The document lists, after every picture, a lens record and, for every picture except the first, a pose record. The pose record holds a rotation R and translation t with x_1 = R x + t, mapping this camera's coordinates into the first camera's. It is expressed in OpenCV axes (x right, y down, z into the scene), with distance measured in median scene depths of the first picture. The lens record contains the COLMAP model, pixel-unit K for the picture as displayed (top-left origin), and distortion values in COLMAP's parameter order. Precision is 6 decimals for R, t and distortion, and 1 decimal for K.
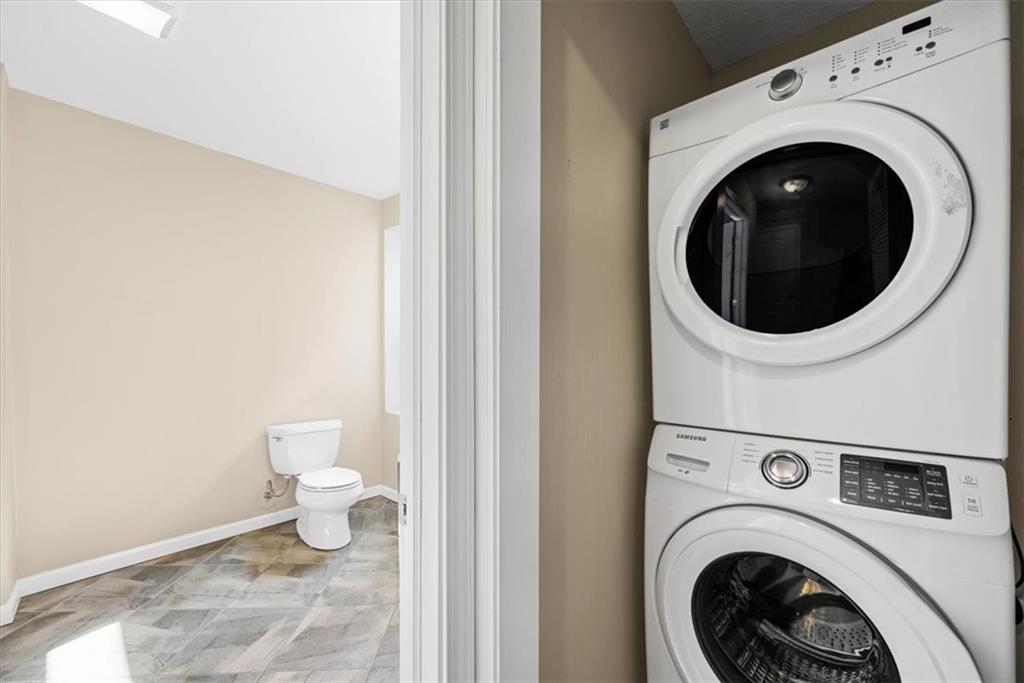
lens RADIAL K [[404.7, 0, 509.8], [0, 404.7, 350.7], [0, 0, 1]] dist [-0.003493, 0.001871]
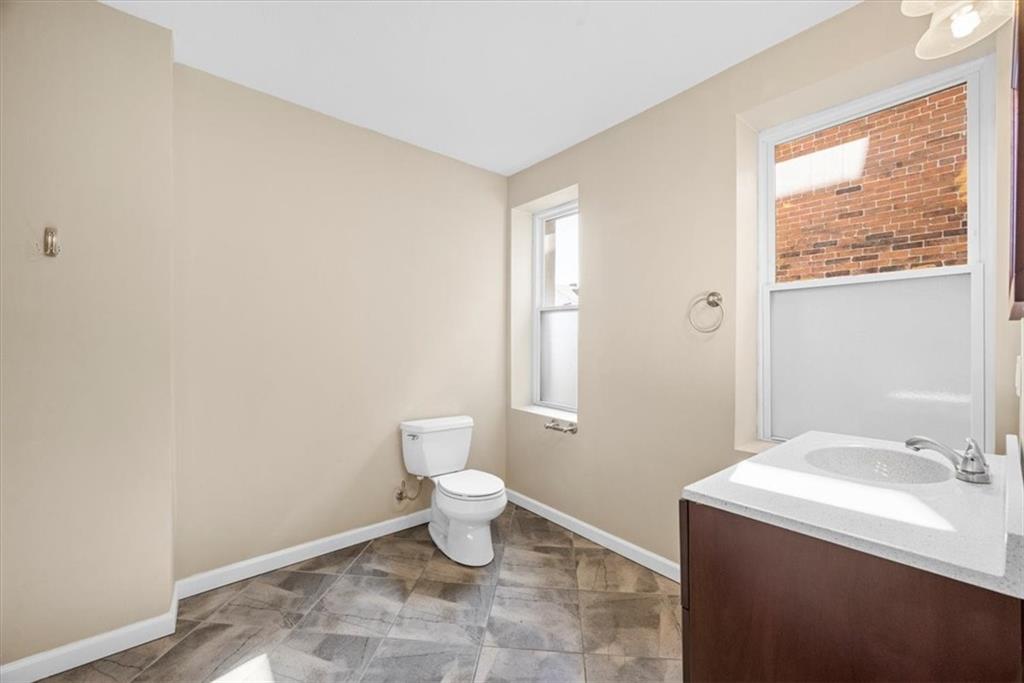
lens RADIAL K [[404.7, 0, 516.1], [0, 404.7, 339.2], [0, 0, 1]] dist [-0.003493, 0.001871]
pose [[0.989471, 0.000989, -0.144728, -0.247056], [-0.001958, 0.999977, -0.006553, 0.003392], [0.144718, 0.006768, 0.989450, 0.148145]]
